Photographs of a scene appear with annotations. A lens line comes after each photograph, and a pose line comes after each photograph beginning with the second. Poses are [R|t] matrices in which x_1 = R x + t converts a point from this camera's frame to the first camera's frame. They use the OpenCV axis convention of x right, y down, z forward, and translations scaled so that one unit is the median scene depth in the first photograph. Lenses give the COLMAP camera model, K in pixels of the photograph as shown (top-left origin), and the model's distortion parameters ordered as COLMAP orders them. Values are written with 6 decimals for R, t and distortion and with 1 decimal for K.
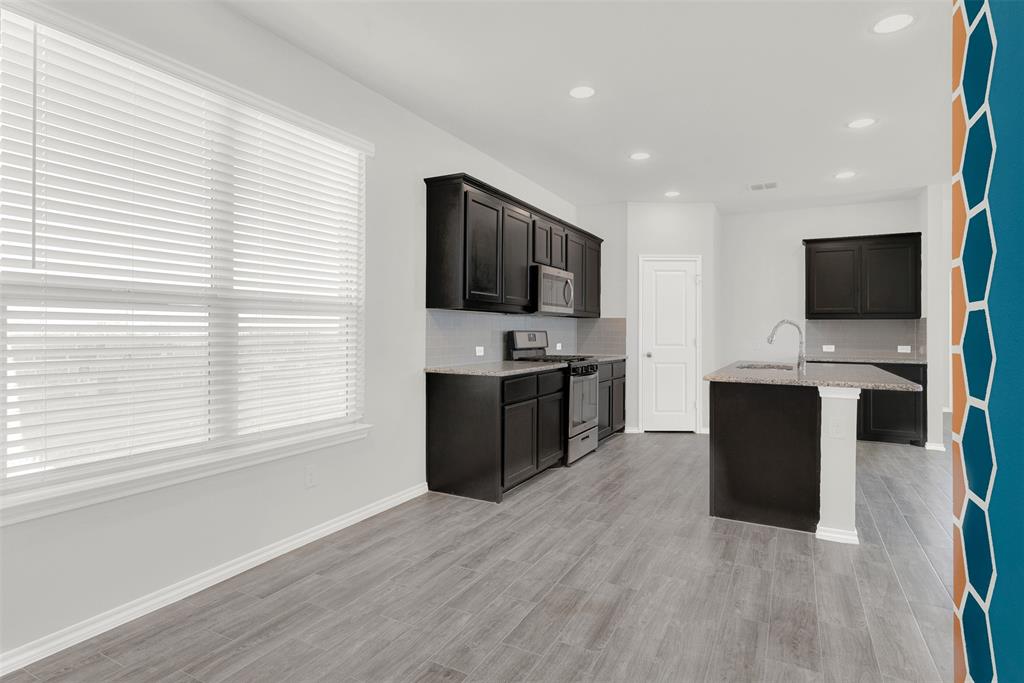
lens RADIAL K [[536.6, 0, 515.4], [0, 536.6, 319.4], [0, 0, 1]] dist [-0.006365, 0.006269]
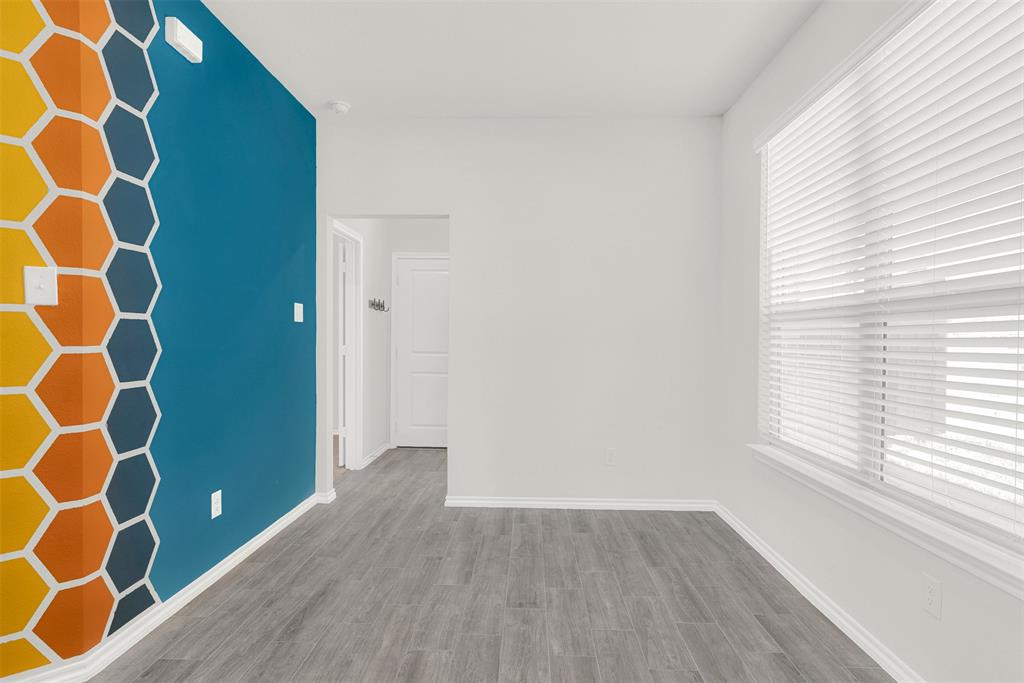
lens RADIAL K [[536.6, 0, 508.6], [0, 536.6, 342.2], [0, 0, 1]] dist [-0.006365, 0.006269]
pose [[-0.903669, -0.011797, -0.428069, 0.412123], [-0.005434, 0.999856, -0.016084, 0.043142], [0.428197, -0.012208, -0.903603, 1.928297]]
